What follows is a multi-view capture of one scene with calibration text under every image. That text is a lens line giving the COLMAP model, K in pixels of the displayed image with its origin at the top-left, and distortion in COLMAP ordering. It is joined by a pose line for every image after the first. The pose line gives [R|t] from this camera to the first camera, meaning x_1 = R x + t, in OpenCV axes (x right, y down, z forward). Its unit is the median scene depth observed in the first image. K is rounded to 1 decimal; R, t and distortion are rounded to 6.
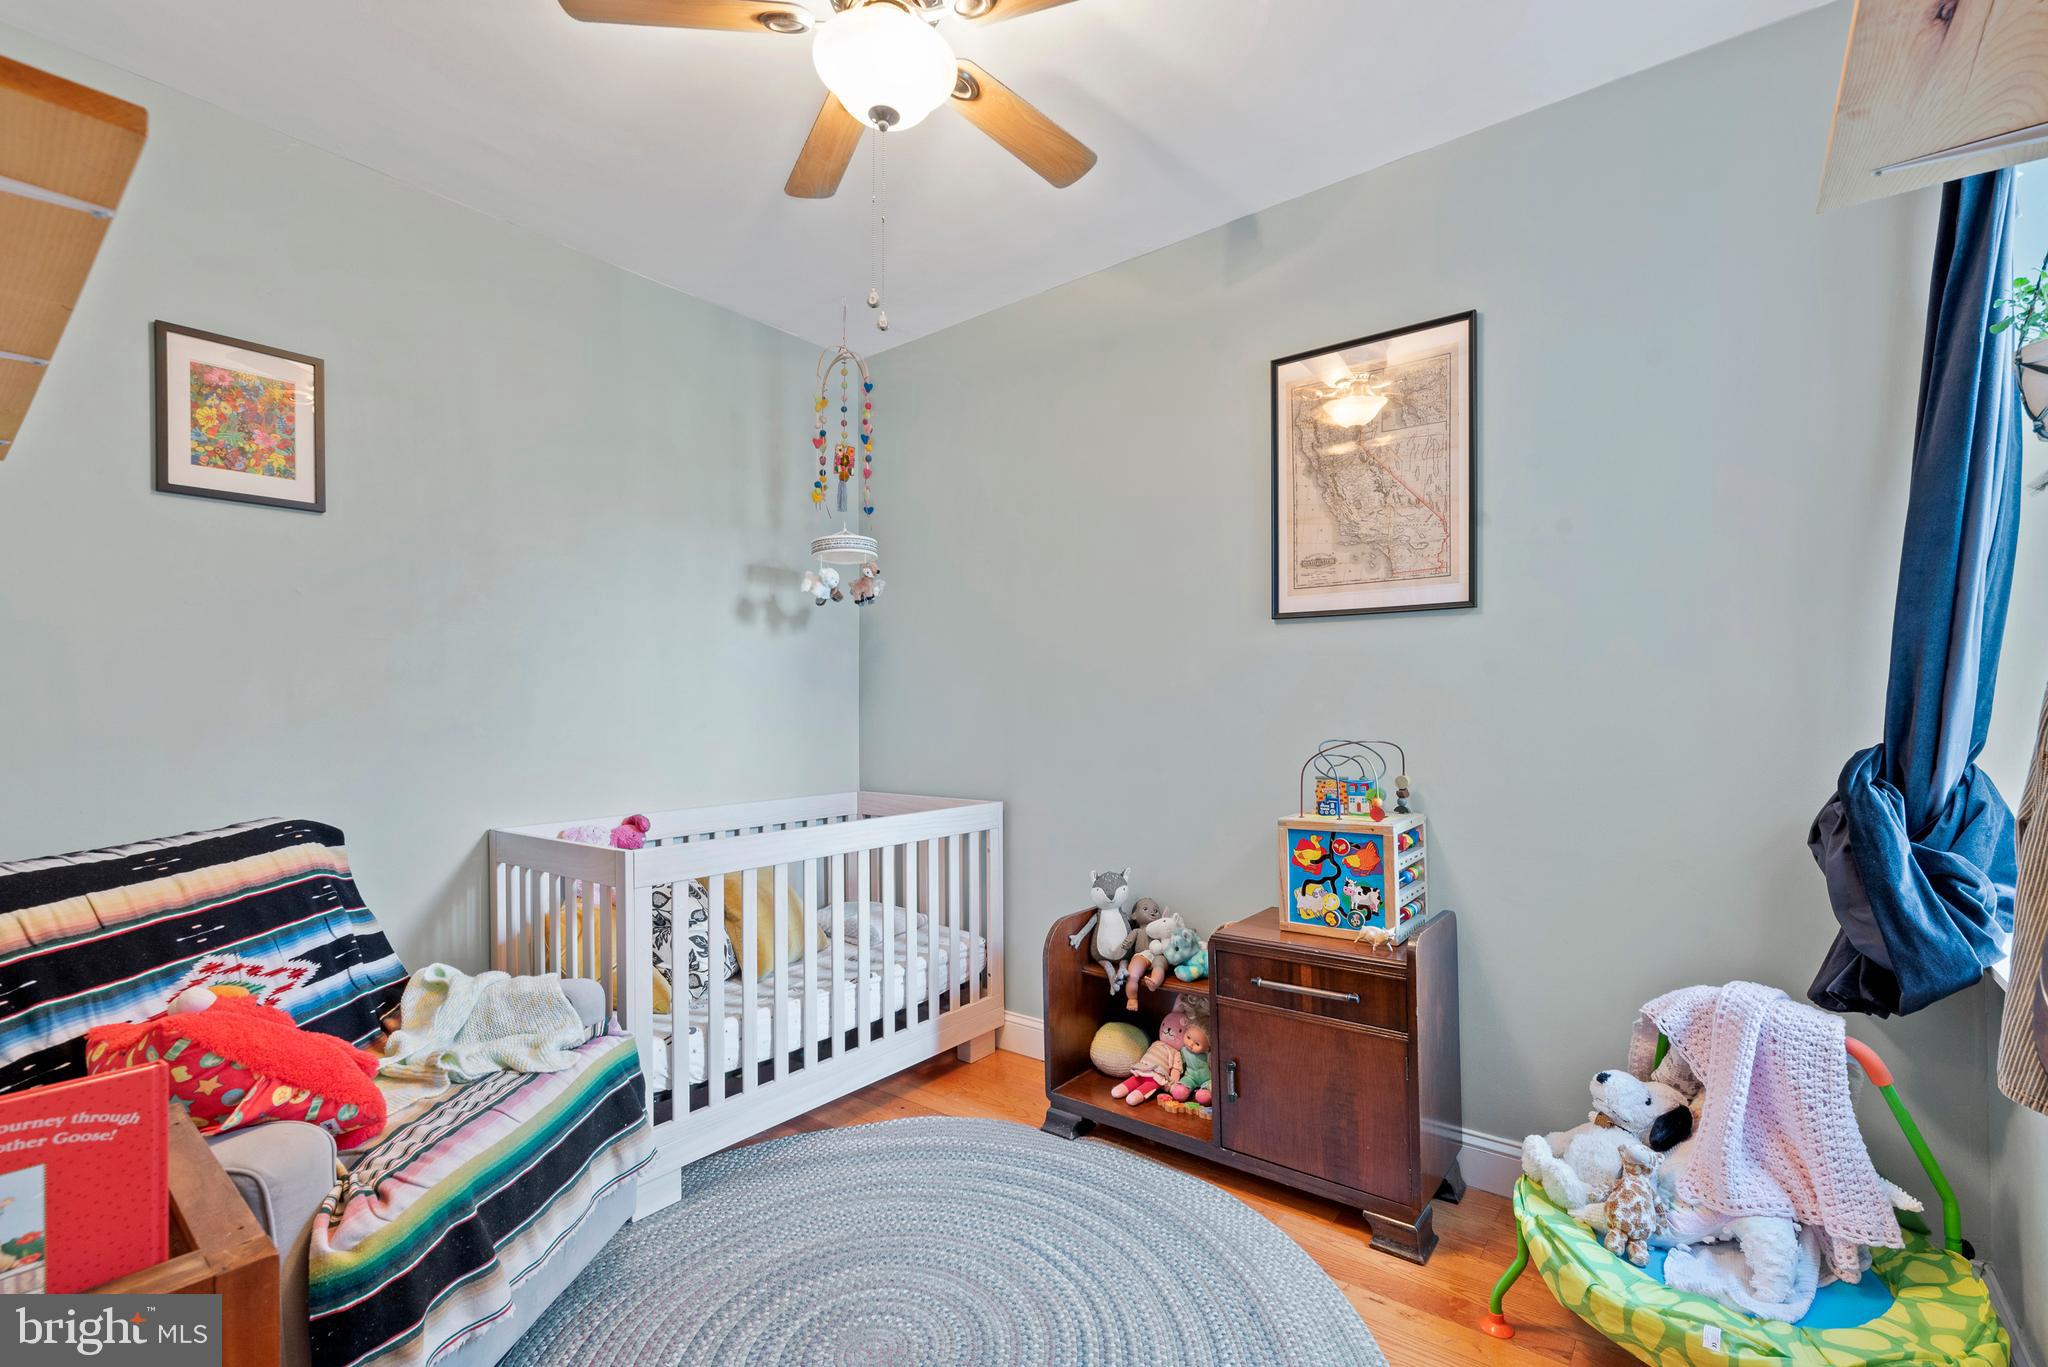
lens RADIAL K [[903.4, 0, 1012.8], [0, 903.4, 686.1], [0, 0, 1]] dist [0.001390, -0.000374]
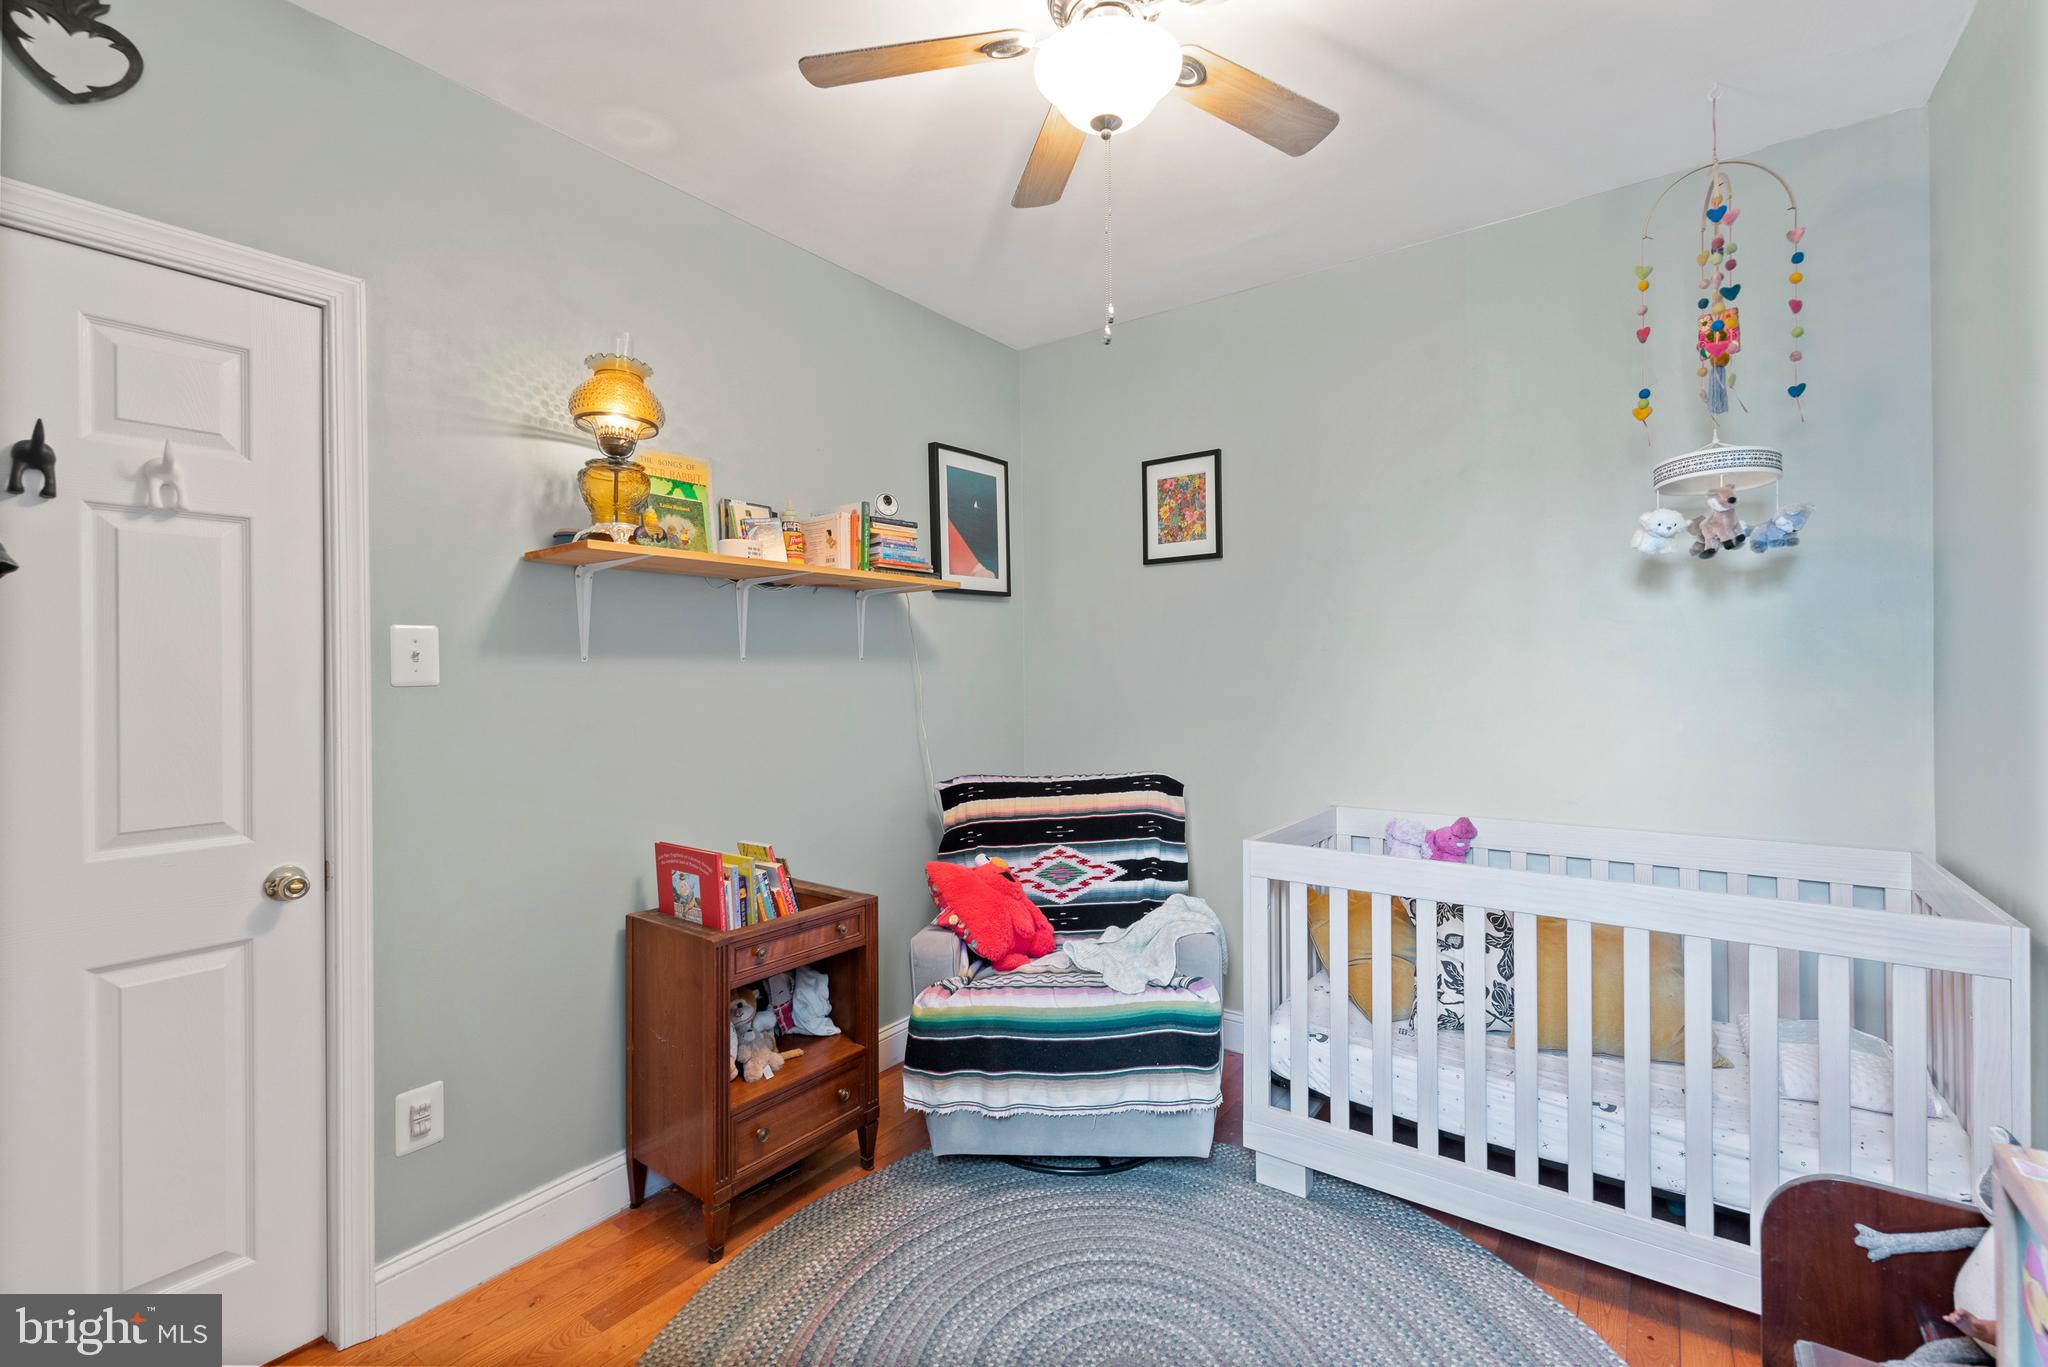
lens RADIAL K [[895.7, 0, 1029.2], [0, 895.7, 655.9], [0, 0, 1]] dist [0.026184, 0.000043]
pose [[0.060123, -0.011026, -0.998130, 0.712181], [0.028986, 0.999537, -0.009296, -0.043416], [0.997770, -0.028373, 0.060414, 0.728180]]
